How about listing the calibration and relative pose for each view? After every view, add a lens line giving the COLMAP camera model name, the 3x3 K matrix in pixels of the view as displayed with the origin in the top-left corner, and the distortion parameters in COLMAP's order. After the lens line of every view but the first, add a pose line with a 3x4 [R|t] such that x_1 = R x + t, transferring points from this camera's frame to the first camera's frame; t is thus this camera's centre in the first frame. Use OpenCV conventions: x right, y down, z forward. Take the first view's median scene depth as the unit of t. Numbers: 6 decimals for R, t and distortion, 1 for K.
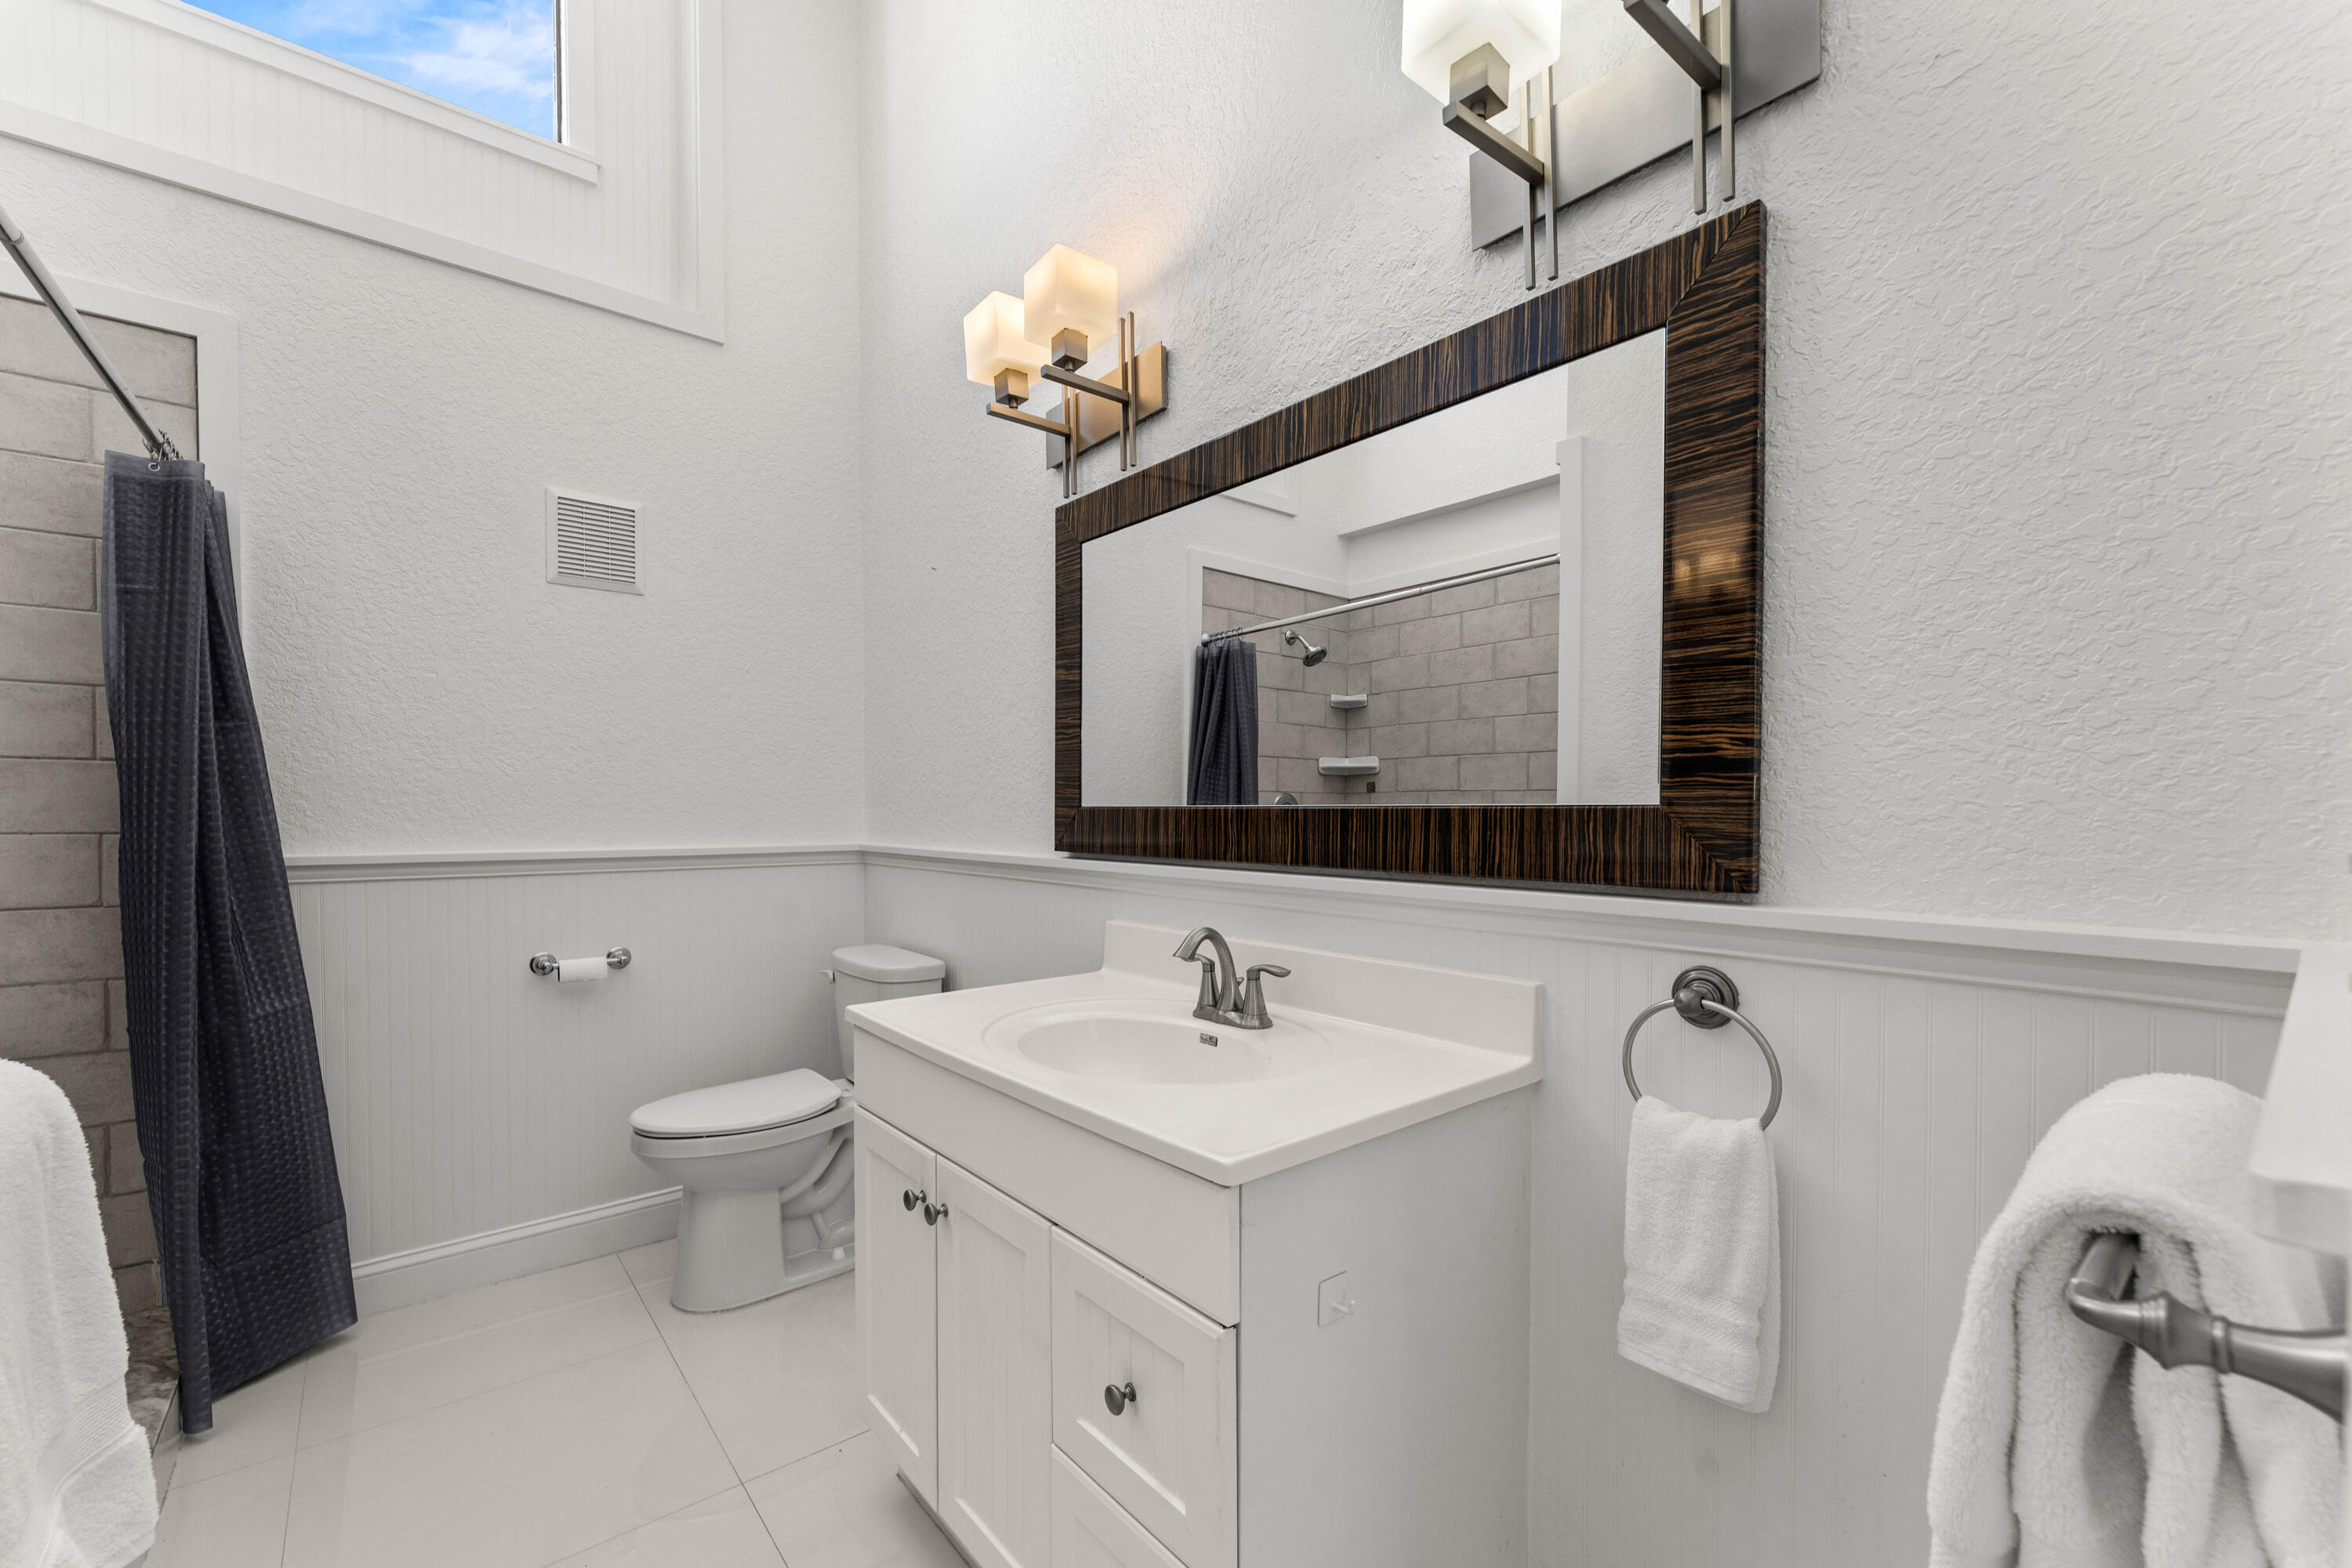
lens RADIAL K [[959.1, 0, 1164.1], [0, 959.1, 824.9], [0, 0, 1]] dist [-0.002863, -0.000533]
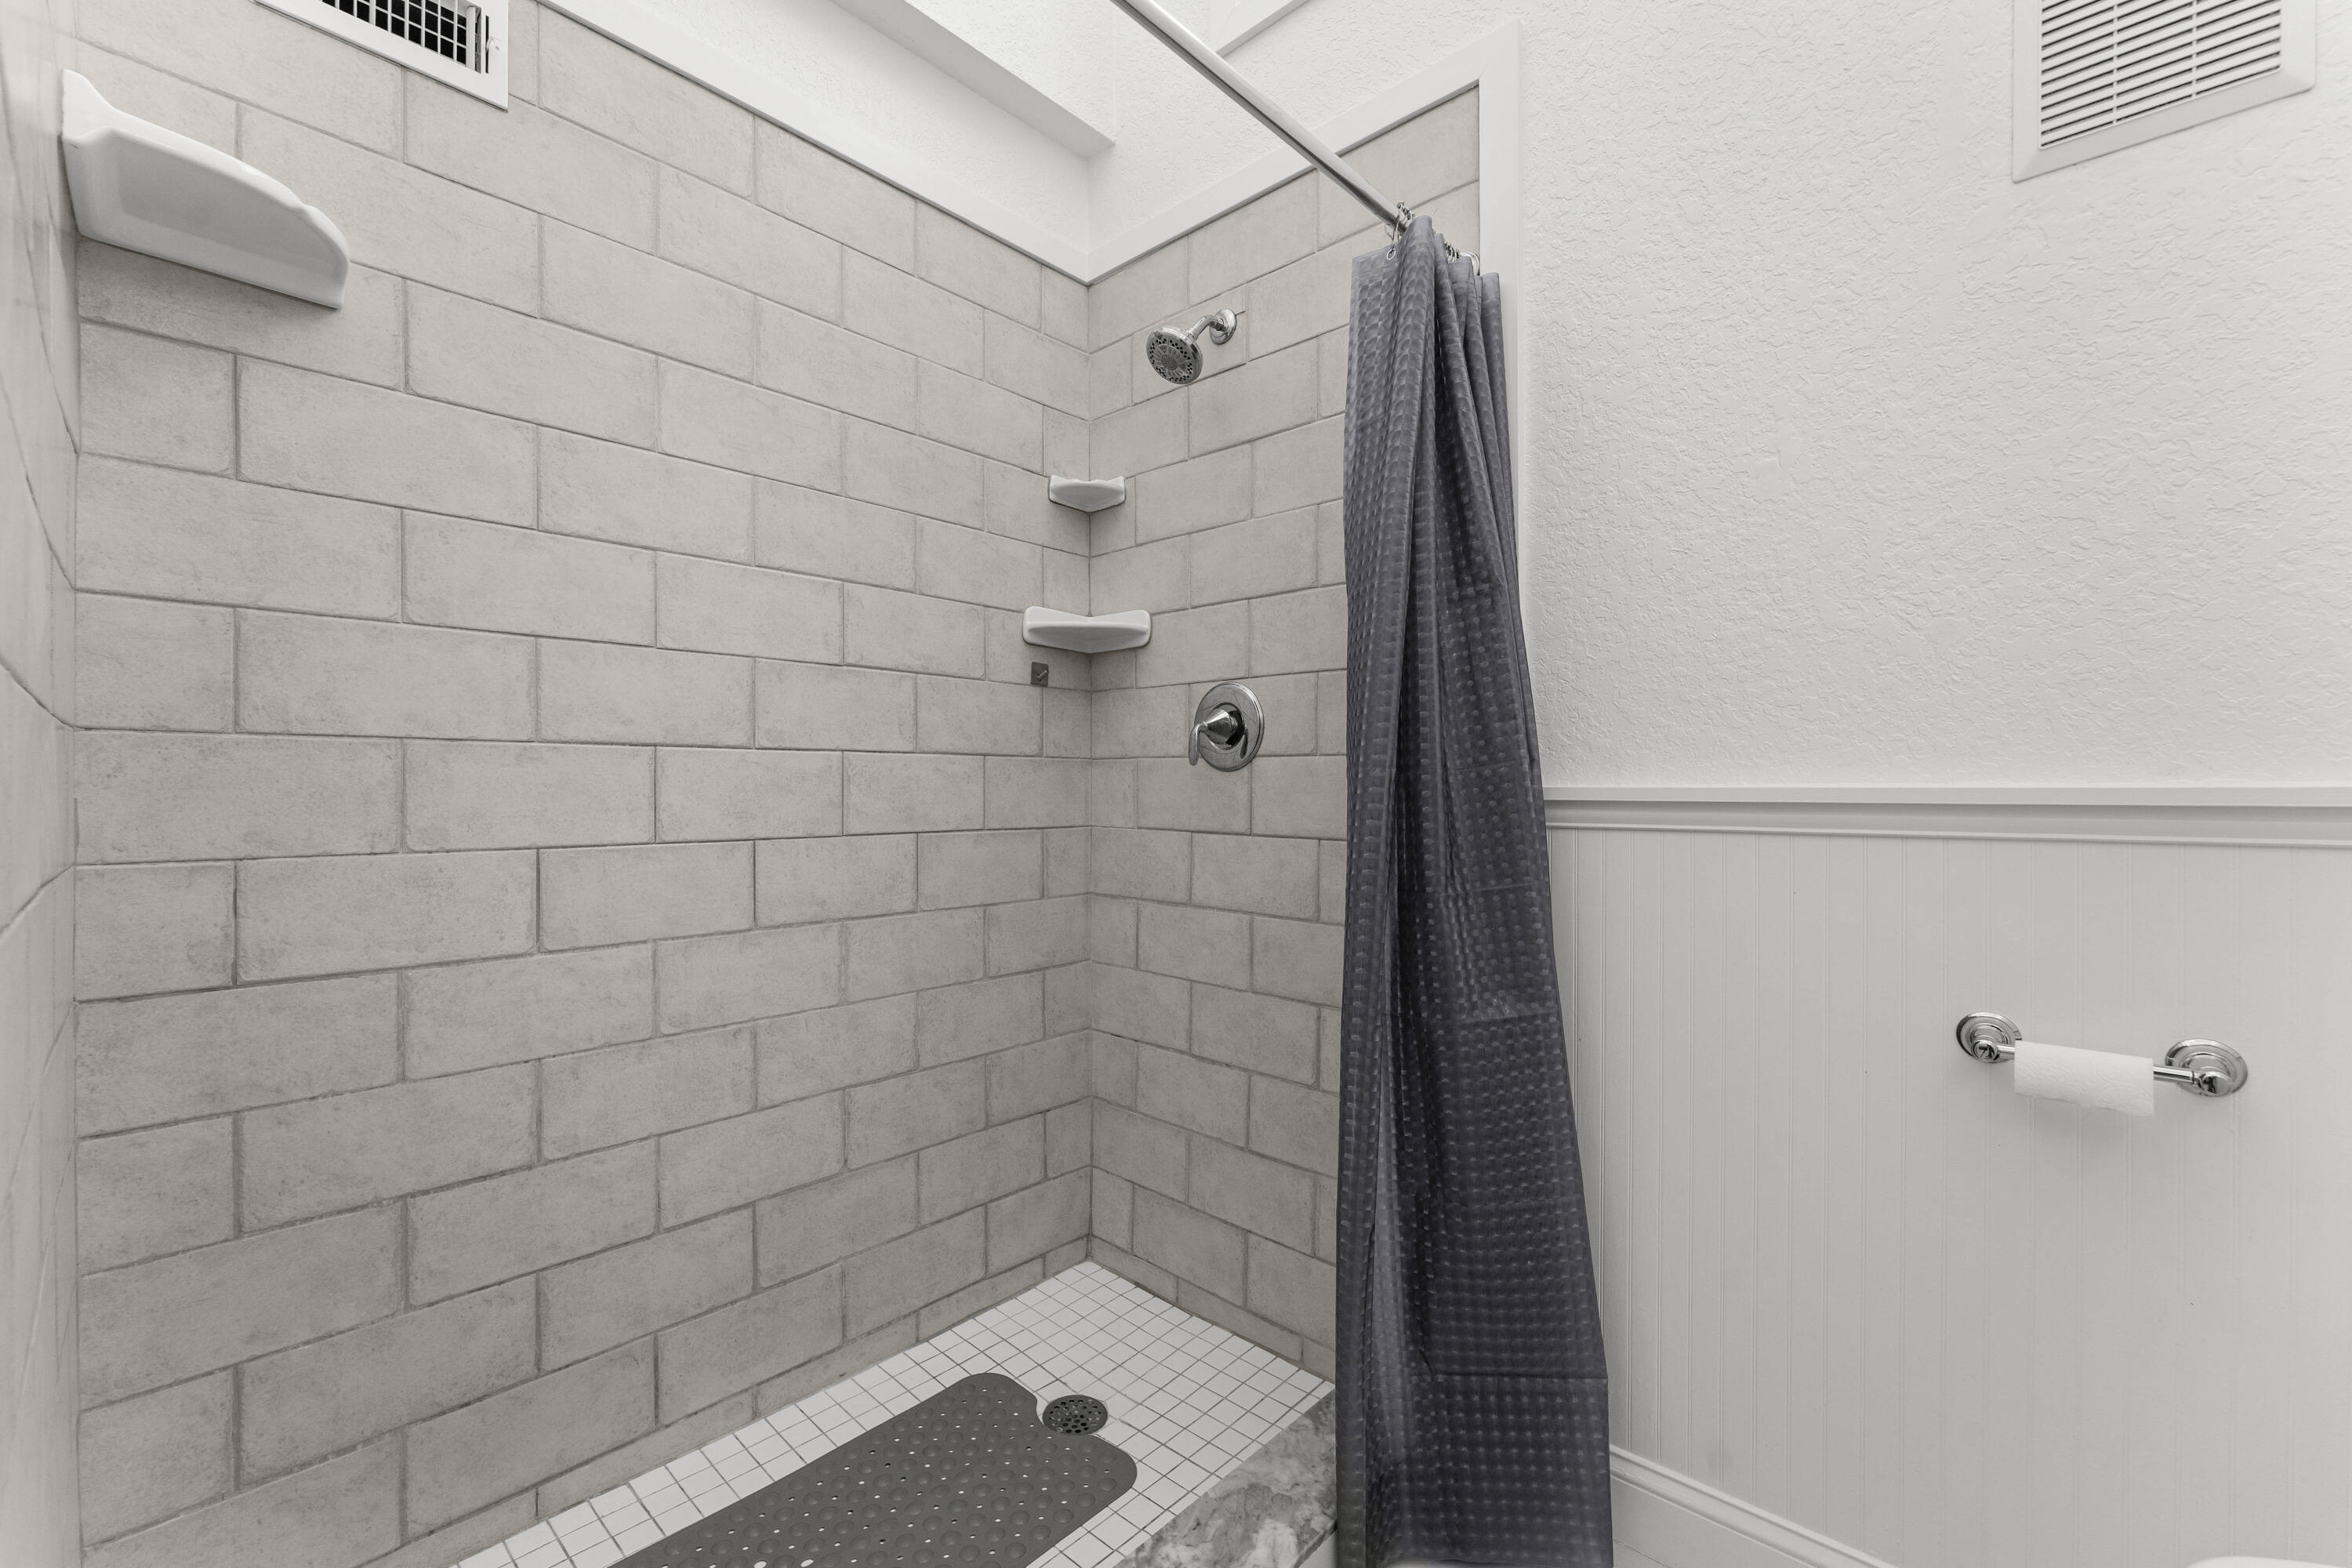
lens RADIAL K [[959.1, 0, 1172.7], [0, 959.1, 799.7], [0, 0, 1]] dist [-0.002863, -0.000533]
pose [[0.137847, 0.010664, -0.990396, -0.297905], [-0.013095, 0.999874, 0.008943, 0.039672], [0.990367, 0.011737, 0.137969, 0.647348]]
